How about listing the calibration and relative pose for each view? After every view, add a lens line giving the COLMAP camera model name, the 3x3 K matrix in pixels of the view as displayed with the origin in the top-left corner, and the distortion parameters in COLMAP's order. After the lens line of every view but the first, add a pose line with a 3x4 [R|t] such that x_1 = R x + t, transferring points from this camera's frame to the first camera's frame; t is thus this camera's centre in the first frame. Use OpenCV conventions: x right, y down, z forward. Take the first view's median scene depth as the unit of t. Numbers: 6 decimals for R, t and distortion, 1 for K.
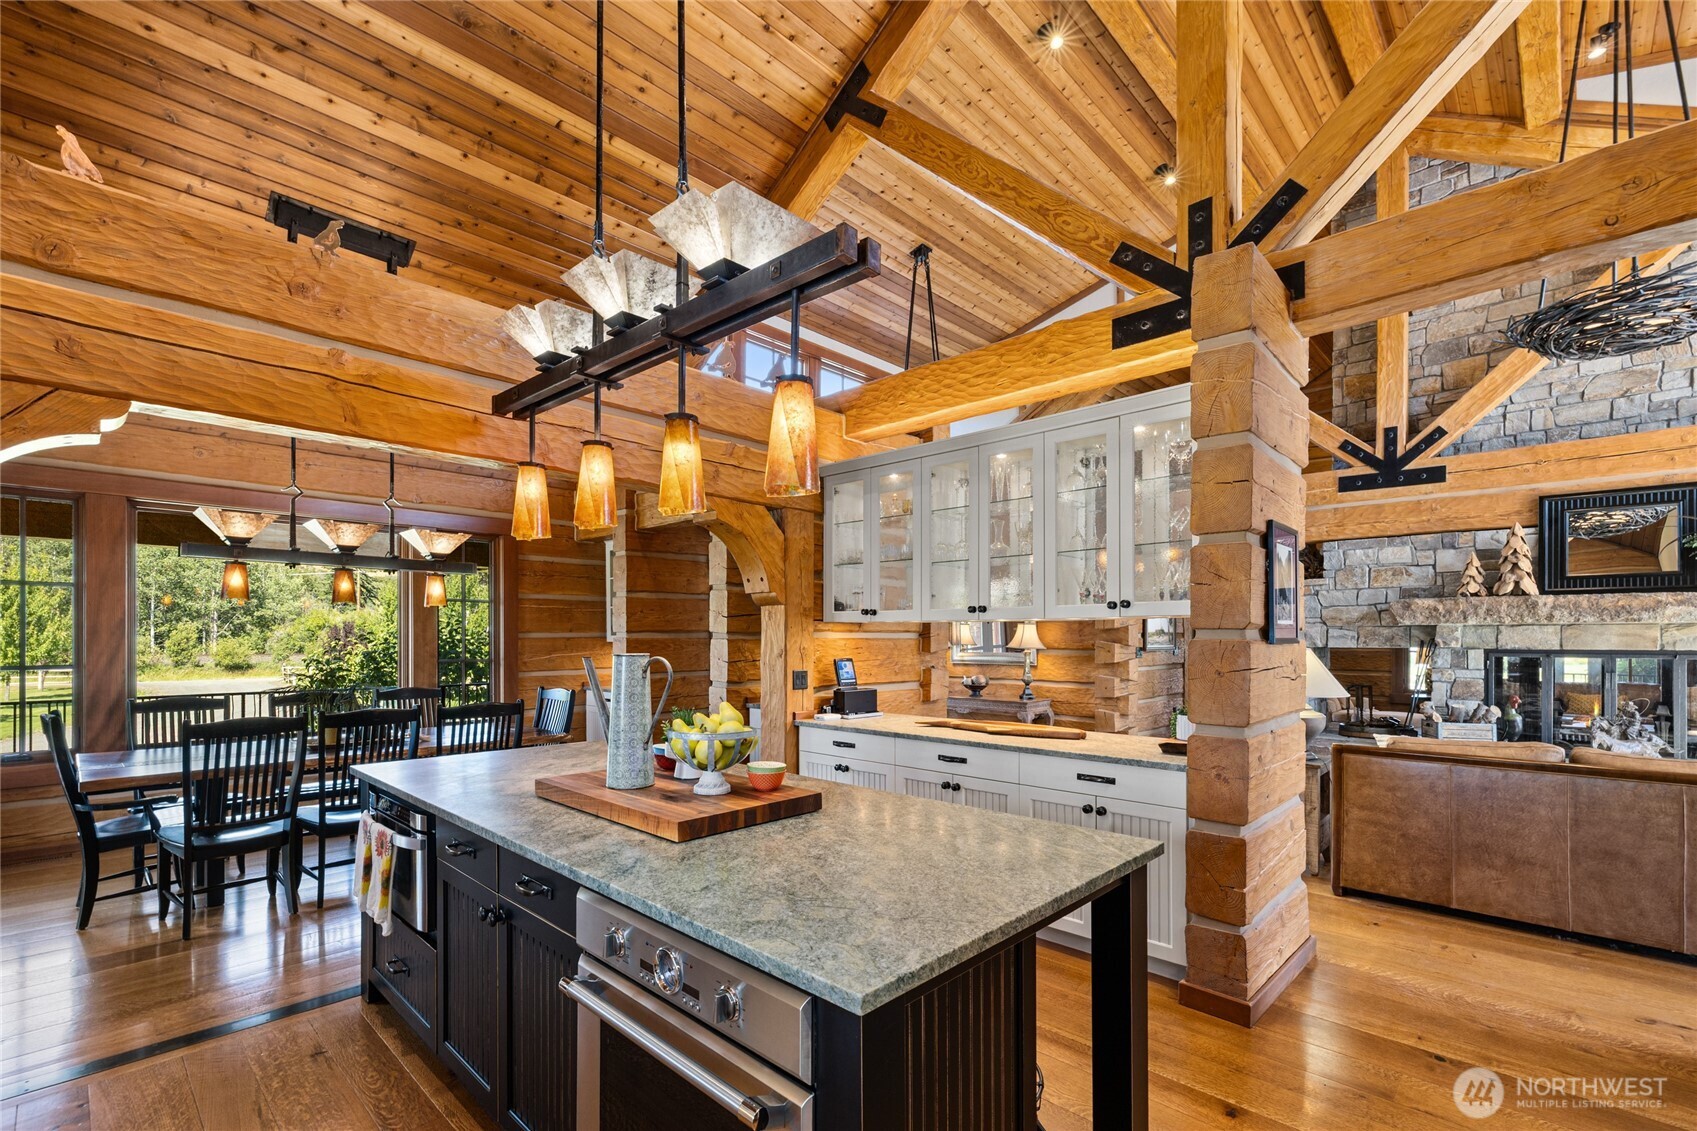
lens RADIAL K [[751.8, 0, 817.9], [0, 751.8, 632.7], [0, 0, 1]] dist [-0.000460, -0.000023]
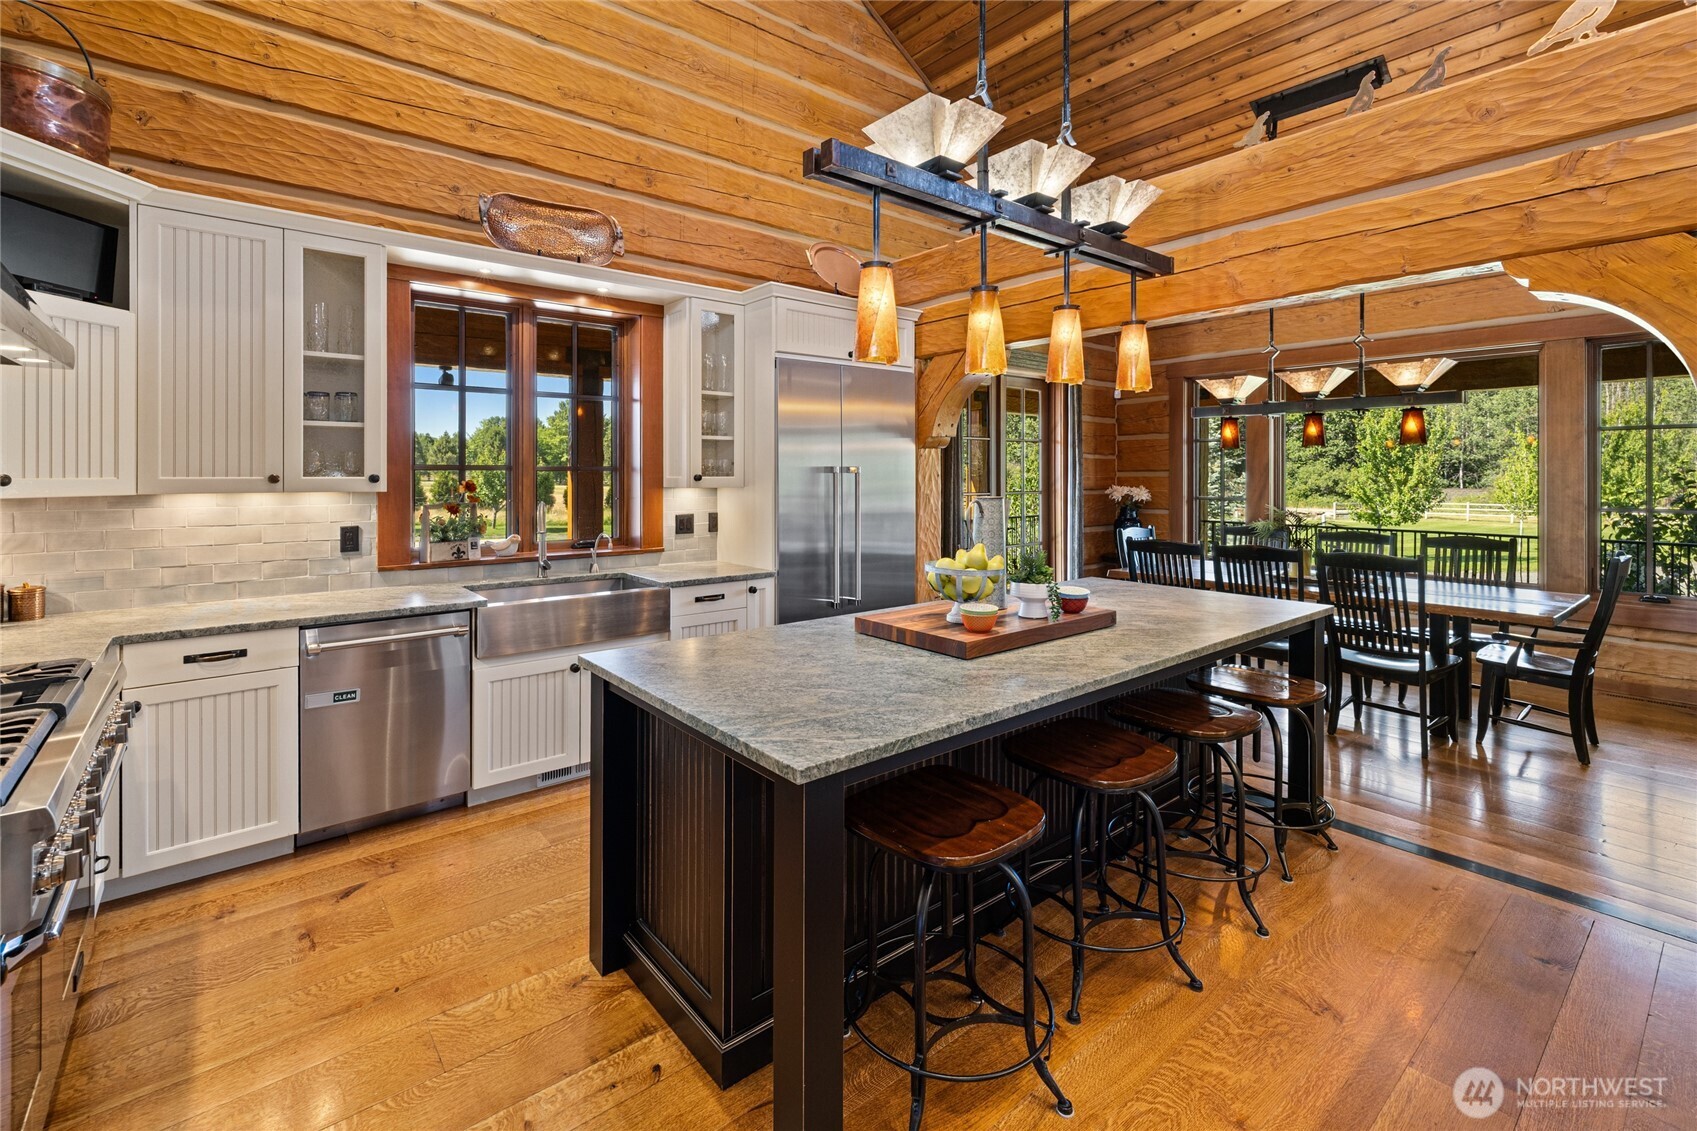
lens RADIAL K [[755.4, 0, 849.2], [0, 755.4, 479.1], [0, 0, 1]] dist [0.000000, 0.000023]
pose [[-0.098604, 0.004140, -0.995118, 0.473908], [0.004535, 0.999983, 0.003711, -0.001228], [0.995116, -0.004147, -0.098621, 0.440535]]
